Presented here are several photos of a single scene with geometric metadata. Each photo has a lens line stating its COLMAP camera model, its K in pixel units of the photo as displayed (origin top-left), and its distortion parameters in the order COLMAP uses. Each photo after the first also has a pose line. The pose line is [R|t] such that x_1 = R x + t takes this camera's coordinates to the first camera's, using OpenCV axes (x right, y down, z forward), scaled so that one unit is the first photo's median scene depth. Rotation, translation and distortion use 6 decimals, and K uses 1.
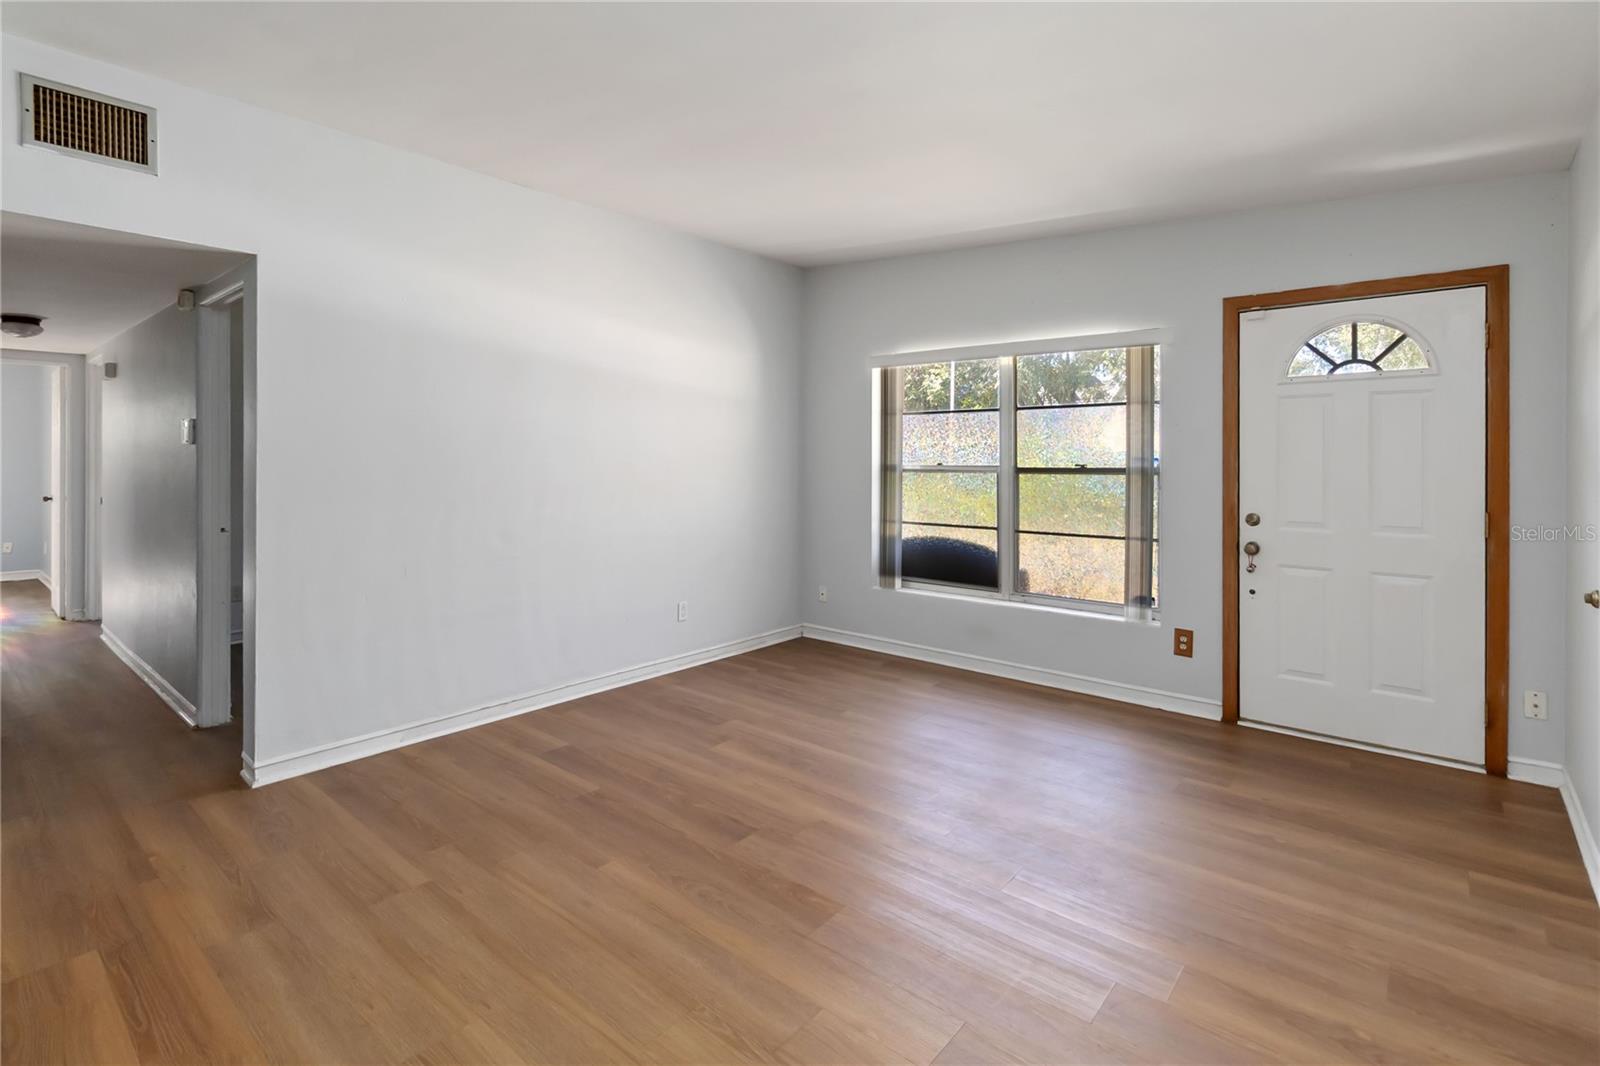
lens RADIAL K [[753.1, 0, 802.3], [0, 753.1, 461.2], [0, 0, 1]] dist [-0.000435, 0.000444]
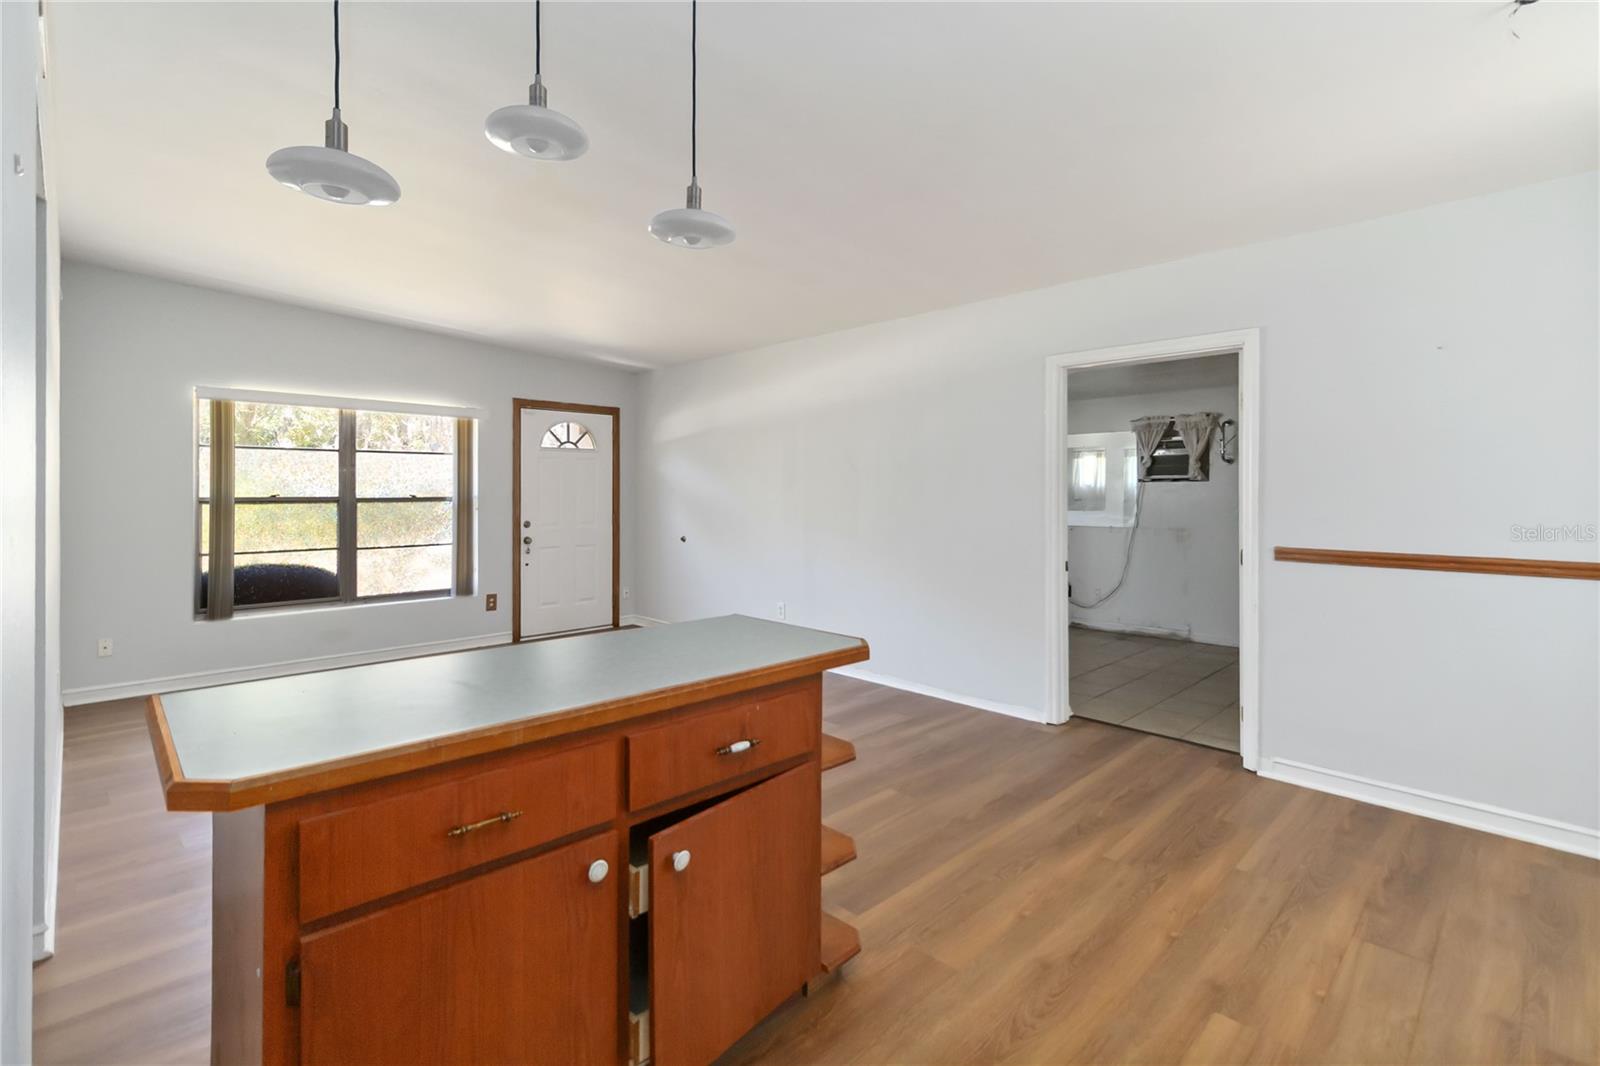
lens RADIAL K [[739.1, 0, 801.9], [0, 739.1, 497.7], [0, 0, 1]] dist [0.001567, -0.000262]
pose [[0.092787, -0.010910, 0.995626, -0.939970], [0.004591, 0.999934, 0.010529, -0.001470], [-0.995675, 0.003594, 0.092831, 0.156894]]
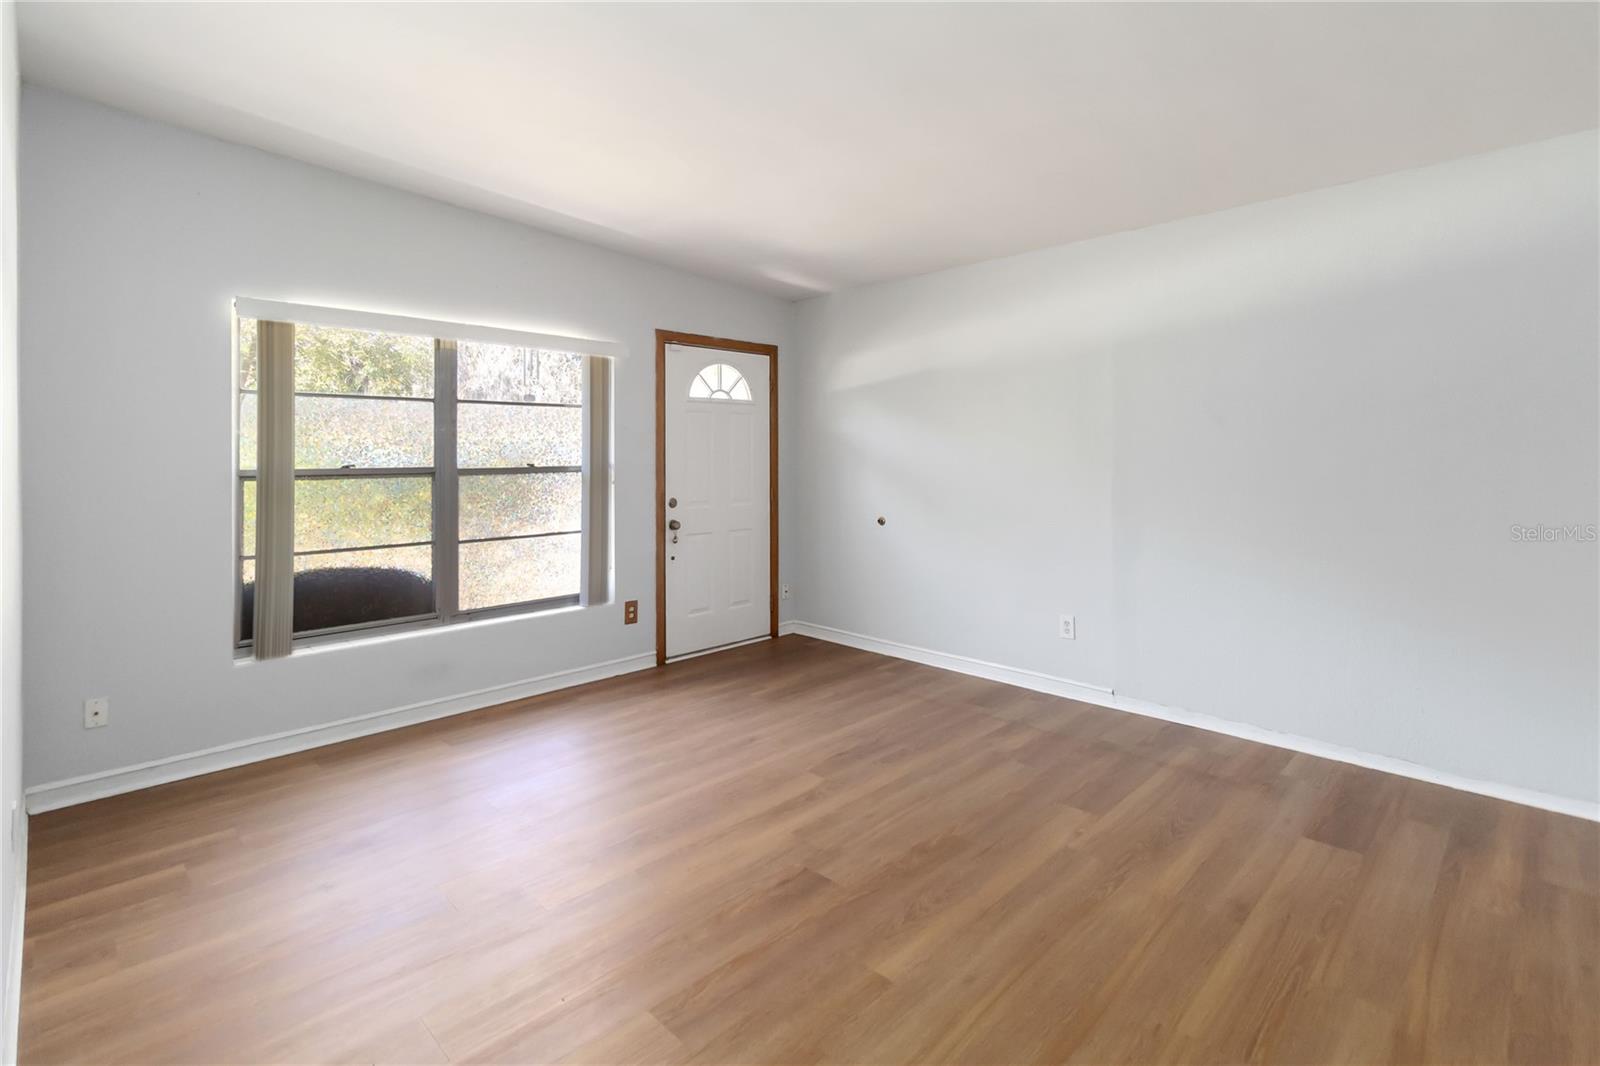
lens RADIAL K [[753.1, 0, 802.3], [0, 753.1, 461.2], [0, 0, 1]] dist [-0.000435, 0.000444]
pose [[0.081731, -0.009482, 0.996609, -0.588906], [0.010507, 0.999907, 0.008651, -0.003628], [-0.996599, 0.009764, 0.081823, 0.573187]]
